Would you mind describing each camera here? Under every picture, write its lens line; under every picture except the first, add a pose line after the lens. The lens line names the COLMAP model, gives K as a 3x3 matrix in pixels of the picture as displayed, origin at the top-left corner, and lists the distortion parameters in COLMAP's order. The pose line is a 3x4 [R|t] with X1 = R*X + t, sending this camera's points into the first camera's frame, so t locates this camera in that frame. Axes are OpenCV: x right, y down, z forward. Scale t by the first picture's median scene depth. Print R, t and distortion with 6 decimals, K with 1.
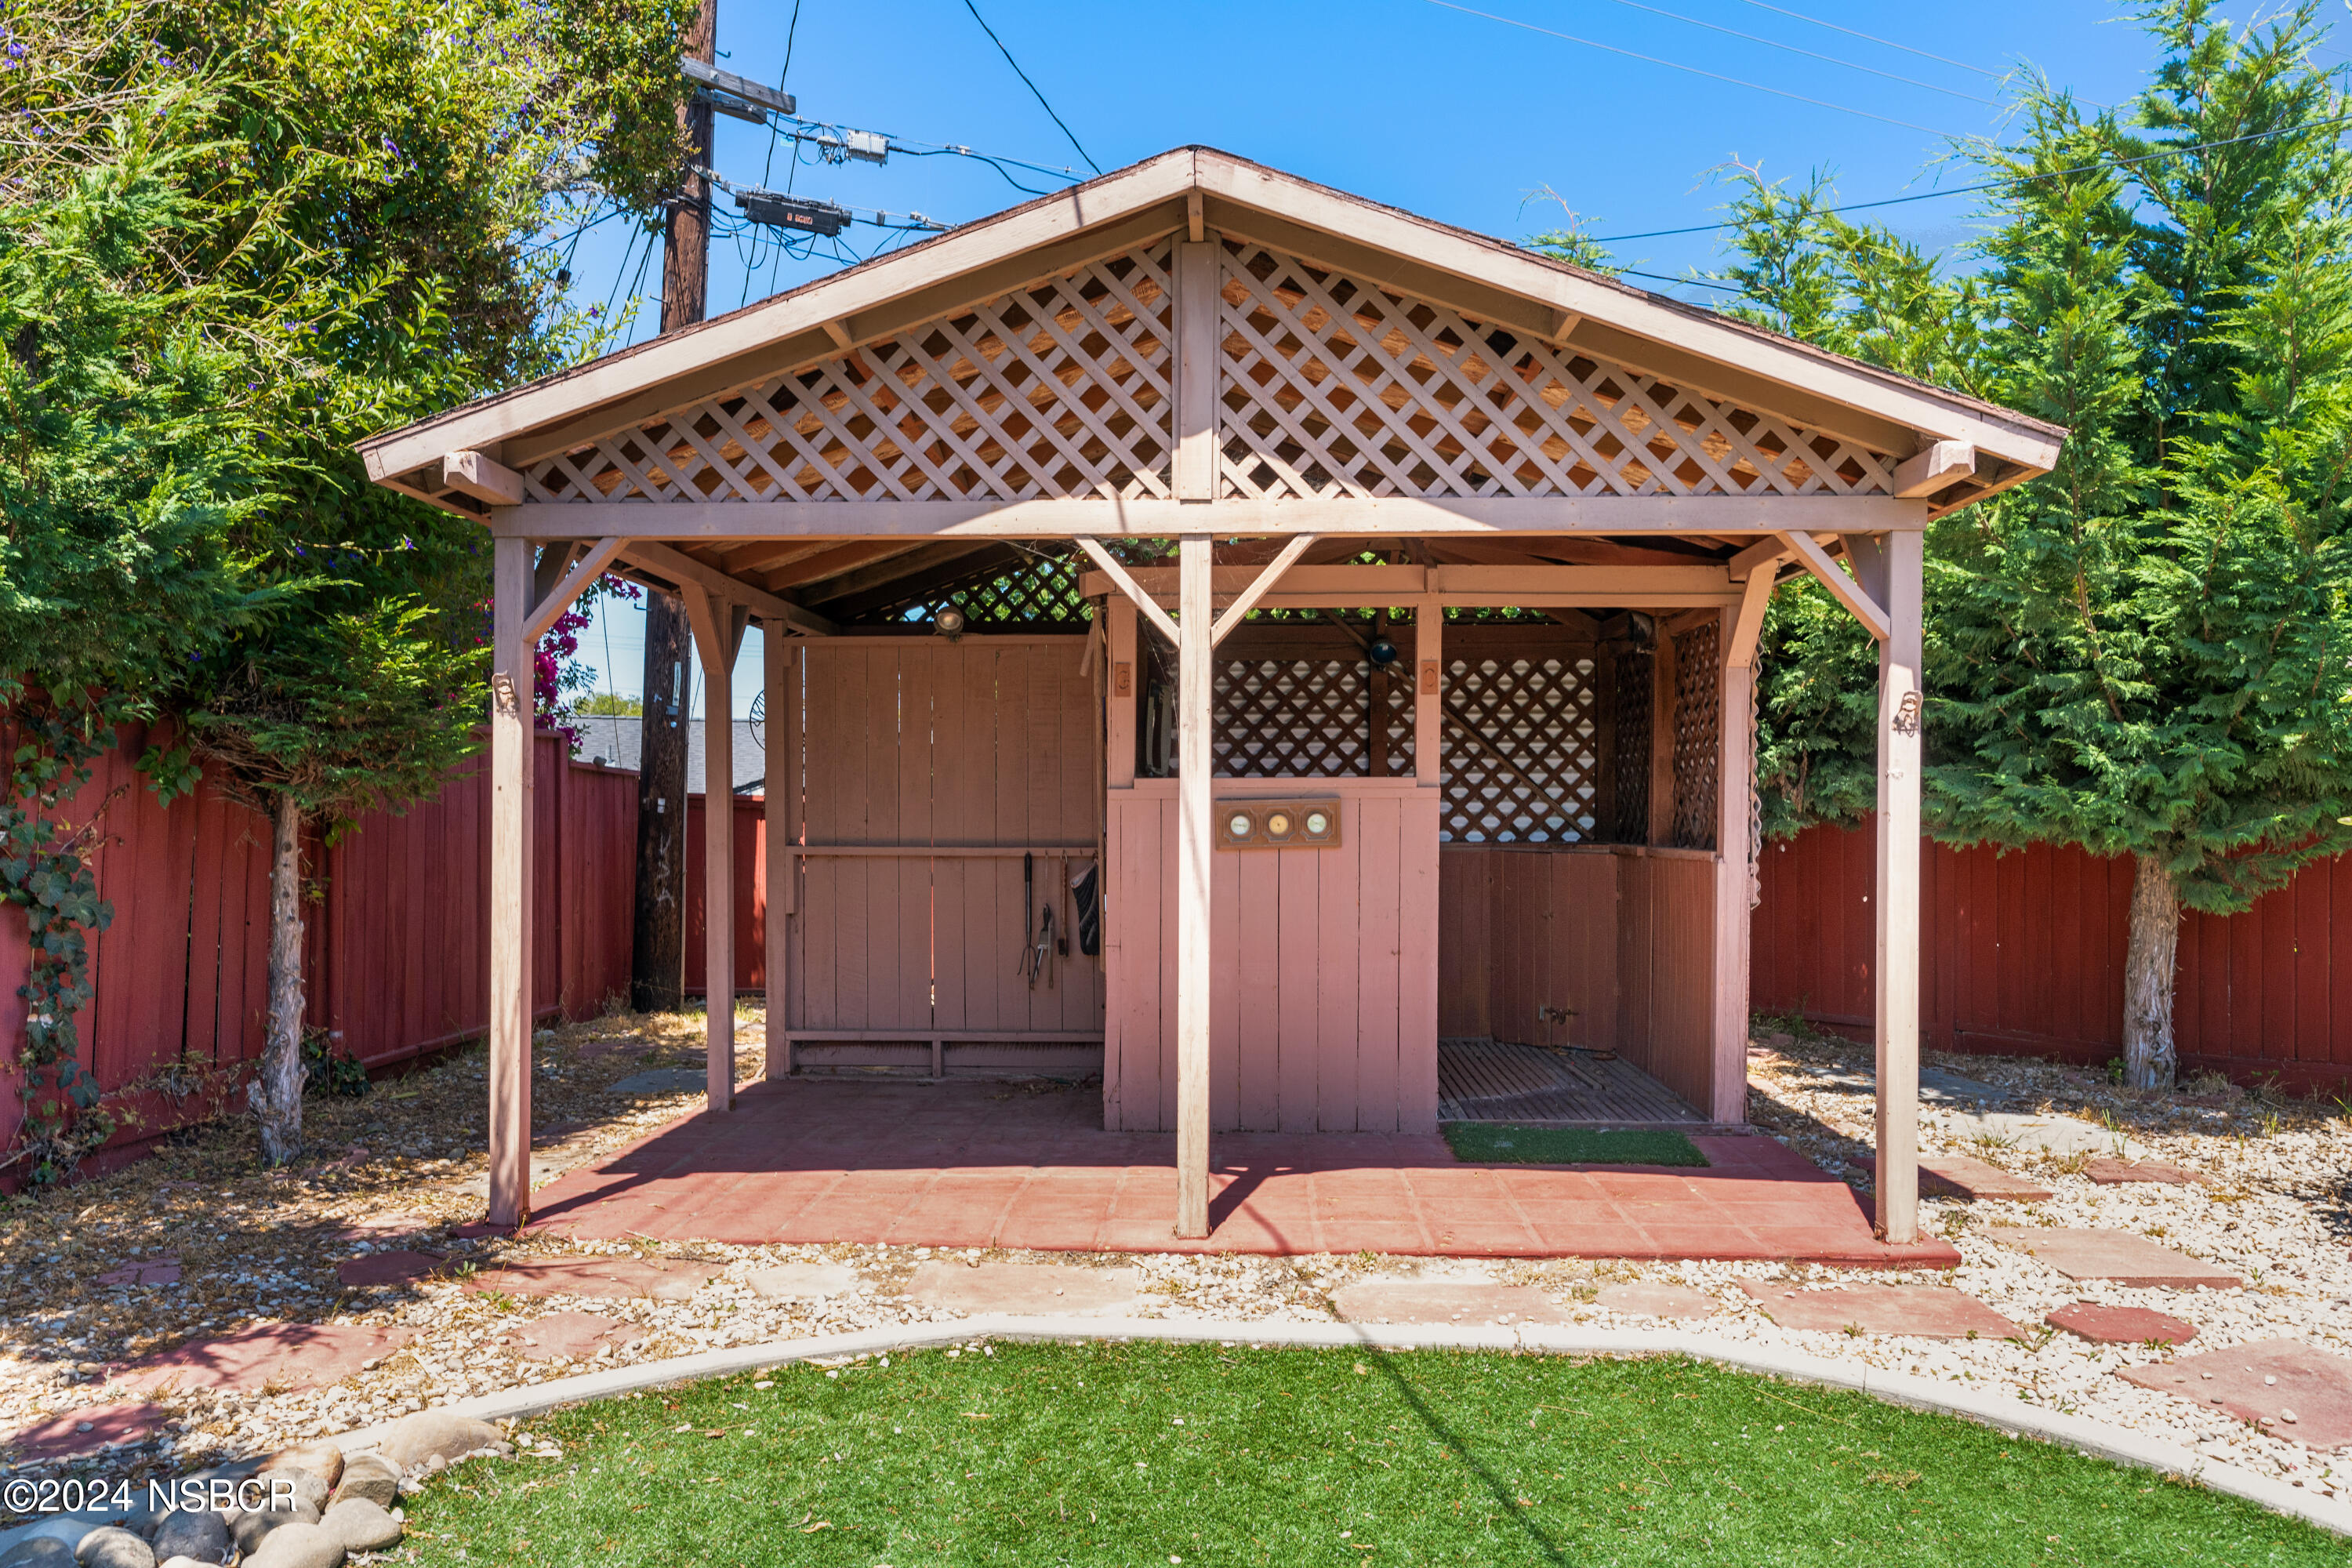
lens RADIAL K [[1741.6, 0, 1176.0], [0, 1741.6, 784.0], [0, 0, 1]] dist [-0.000838, -0.000176]
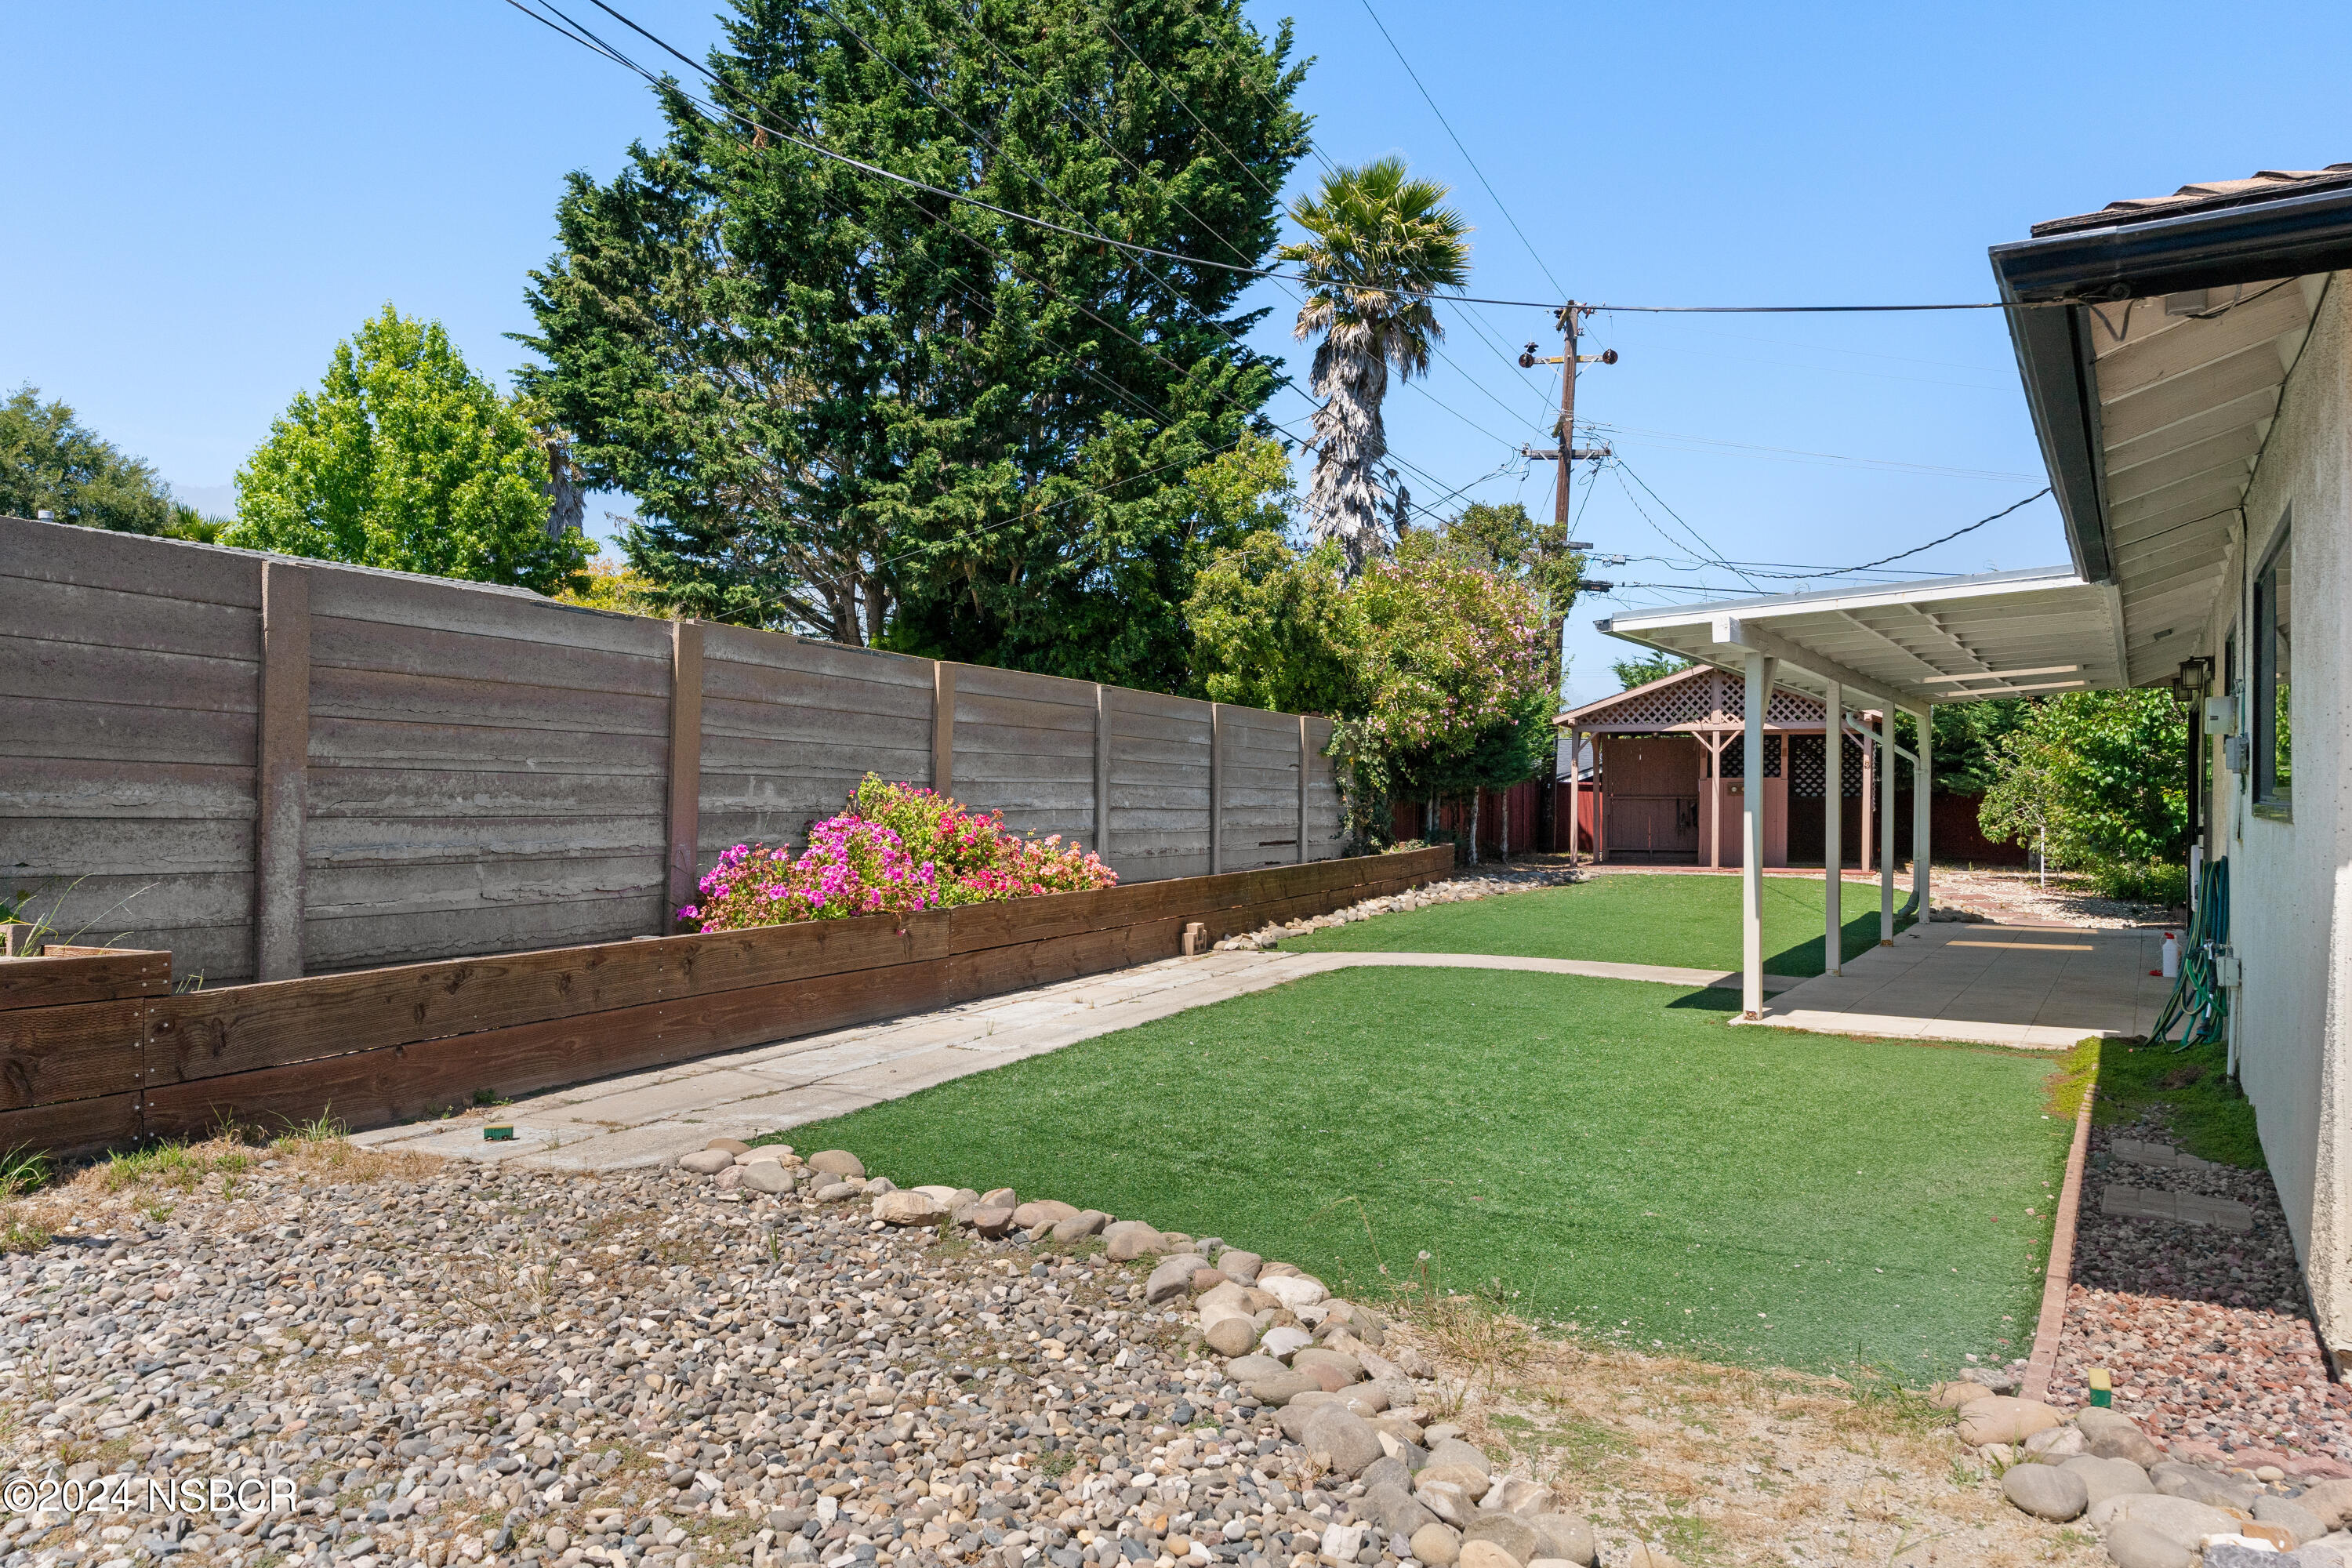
lens RADIAL K [[1626.5, 0, 1176.0], [0, 1626.5, 784.0], [0, 0, 1]] dist [0.001580, 0.000261]
pose [[0.935949, -0.004657, -0.352104, 0.185971], [0.006159, 0.999976, 0.003145, -0.011090], [0.352081, -0.005112, 0.935956, -3.589966]]
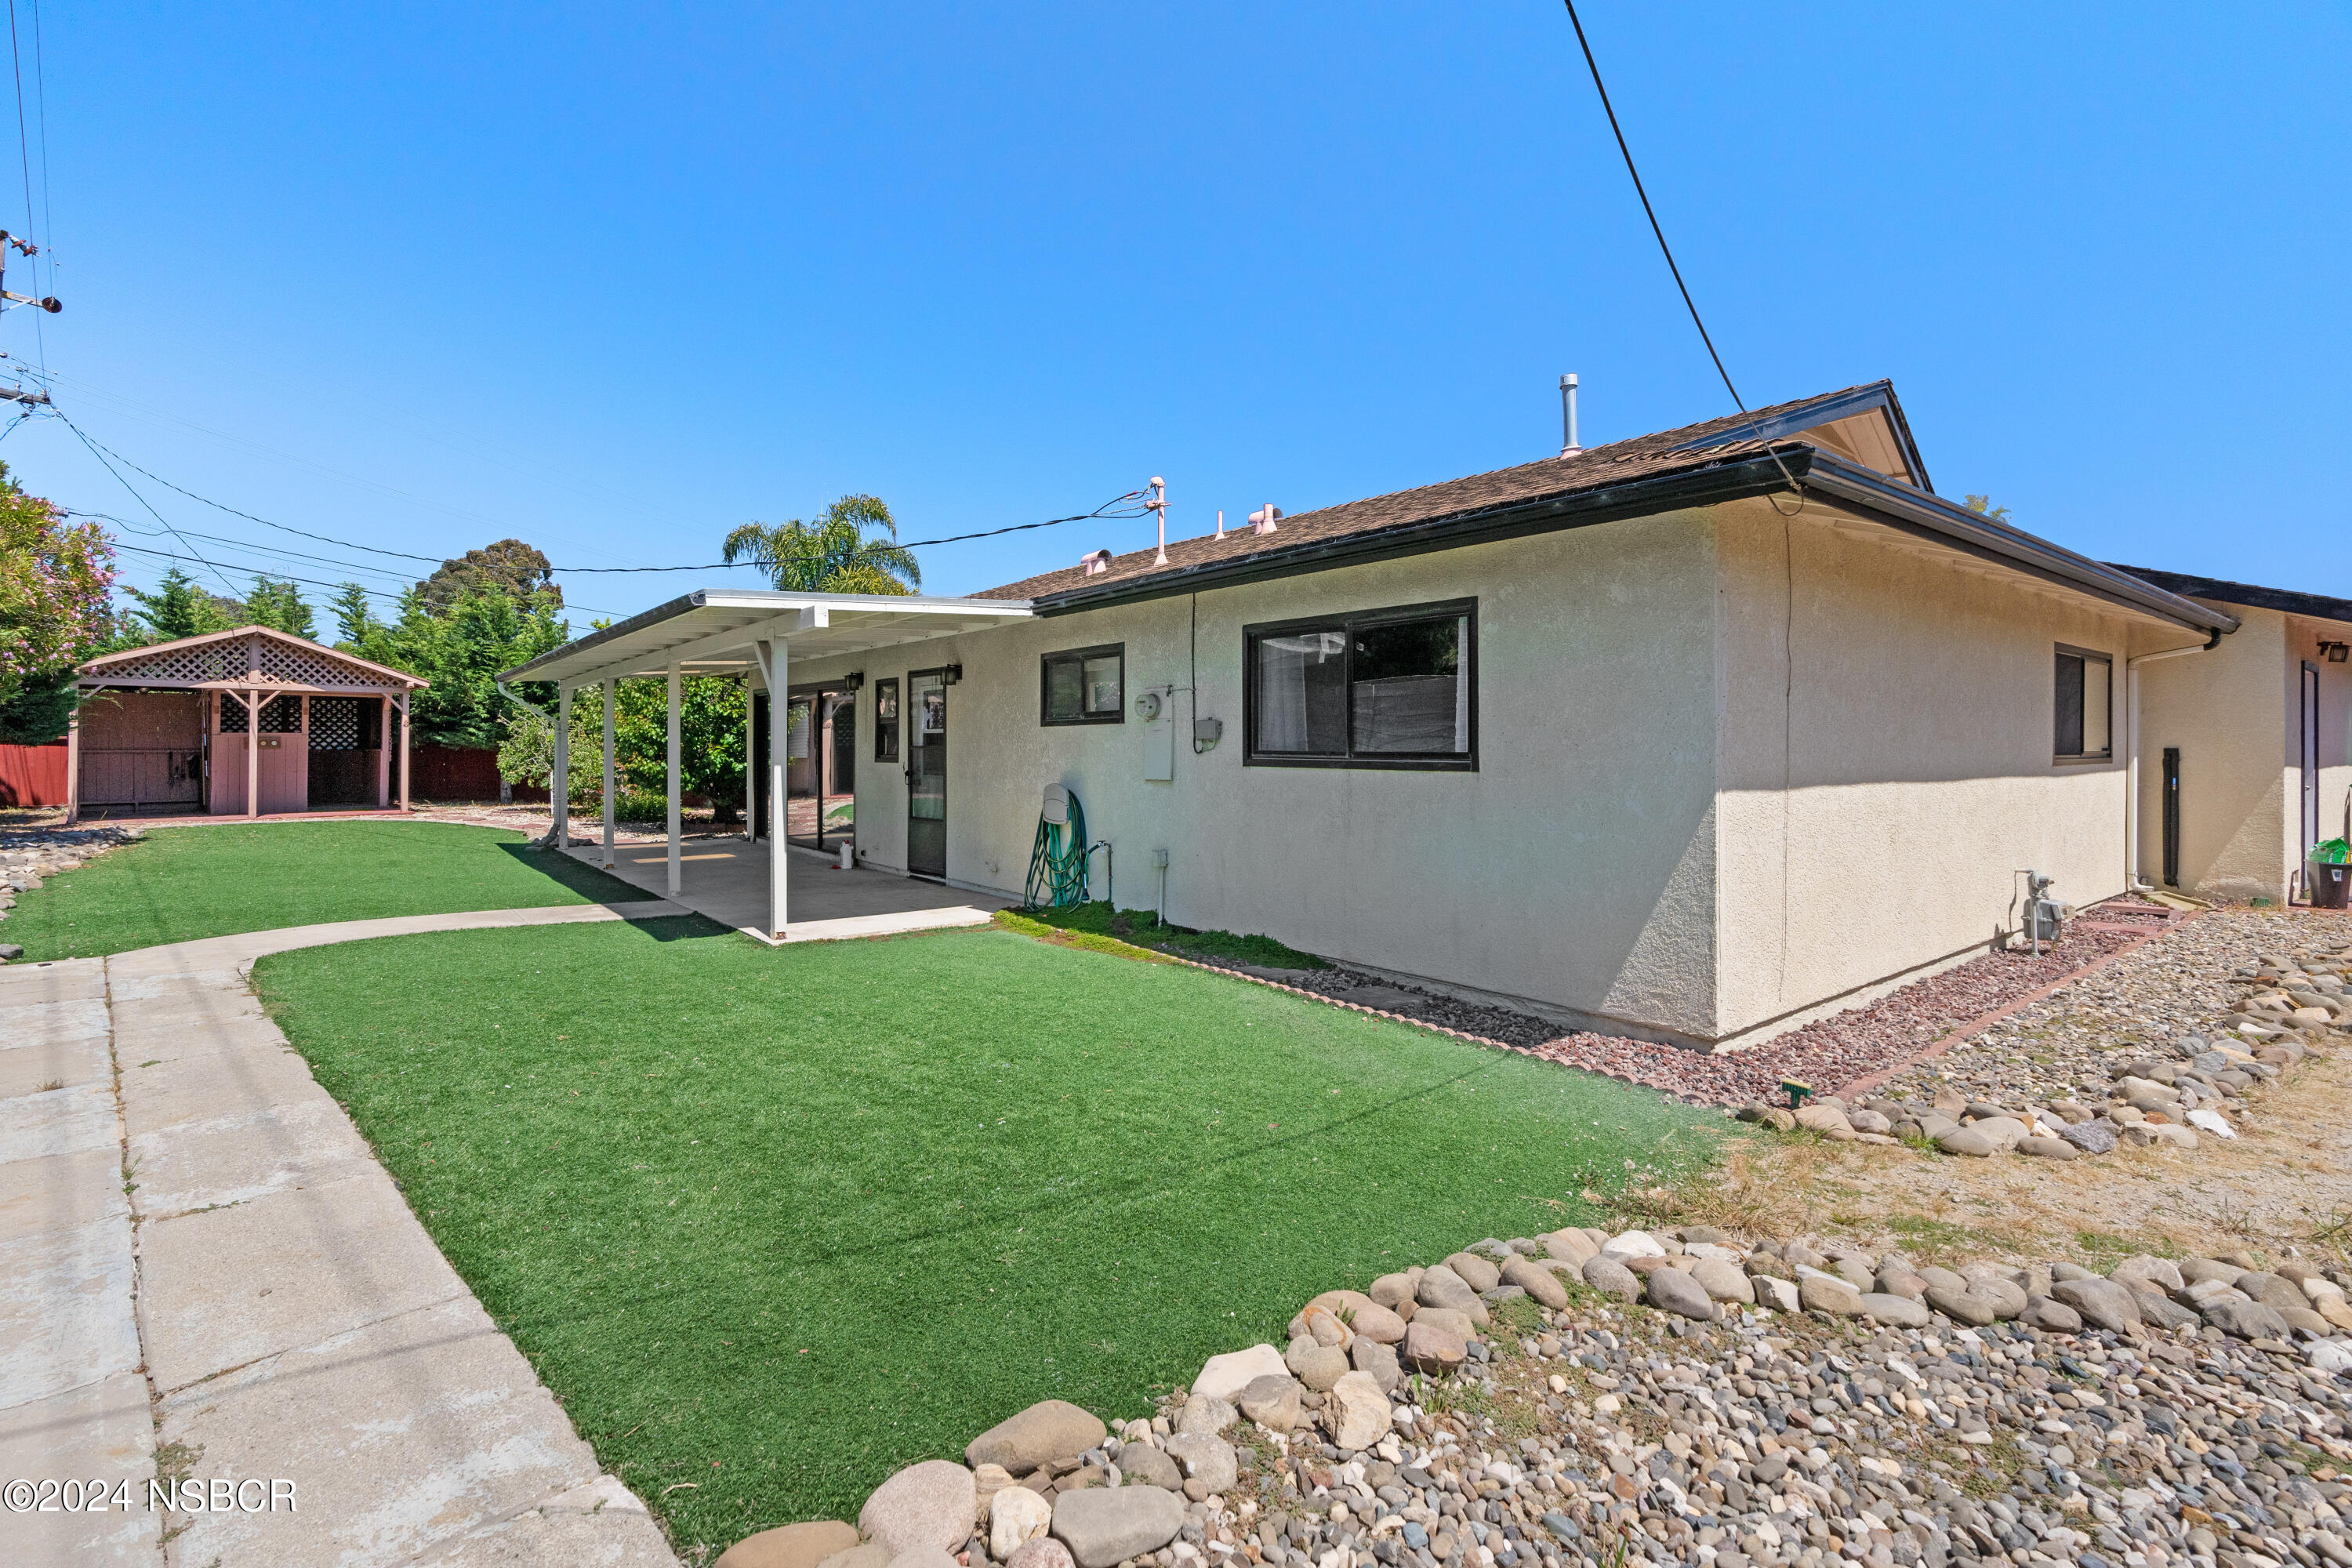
lens RADIAL K [[1072.8, 0, 1178.2], [0, 1072.8, 723.3], [0, 0, 1]] dist [-0.004170, -0.000613]
pose [[0.665895, 0.012054, 0.745948, -0.509108], [-0.007067, 0.999927, -0.009849, -0.021412], [-0.746012, 0.001286, 0.665932, -3.094789]]
